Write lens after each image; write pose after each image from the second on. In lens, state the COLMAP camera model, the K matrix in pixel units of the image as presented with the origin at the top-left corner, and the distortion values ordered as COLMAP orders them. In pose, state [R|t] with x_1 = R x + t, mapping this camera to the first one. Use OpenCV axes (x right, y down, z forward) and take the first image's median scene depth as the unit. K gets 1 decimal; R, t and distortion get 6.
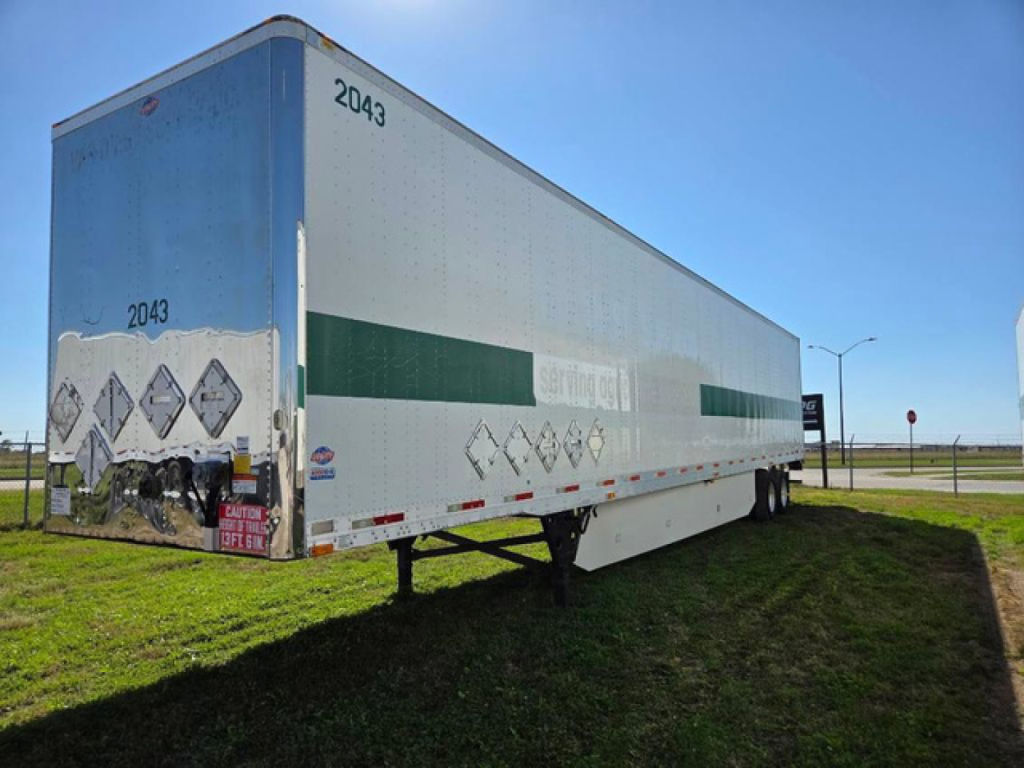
lens RADIAL K [[663.2, 0, 512.0], [0, 663.2, 384.0], [0, 0, 1]] dist [0.080161, 0.000777]
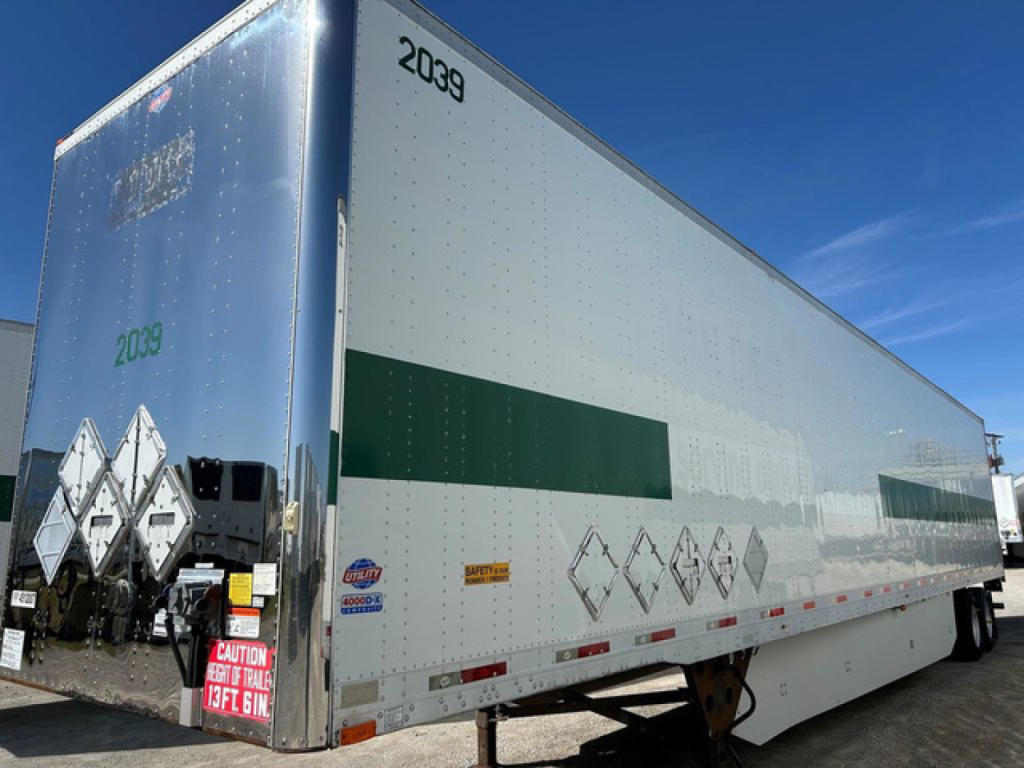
lens RADIAL K [[727.7, 0, 512.0], [0, 727.7, 384.0], [0, 0, 1]] dist [0.022307, -0.000775]
pose [[0.992859, -0.017032, -0.118073, -0.054682], [0.001045, 0.990959, -0.134160, 0.020577], [0.119290, 0.133078, 0.983900, 0.287621]]
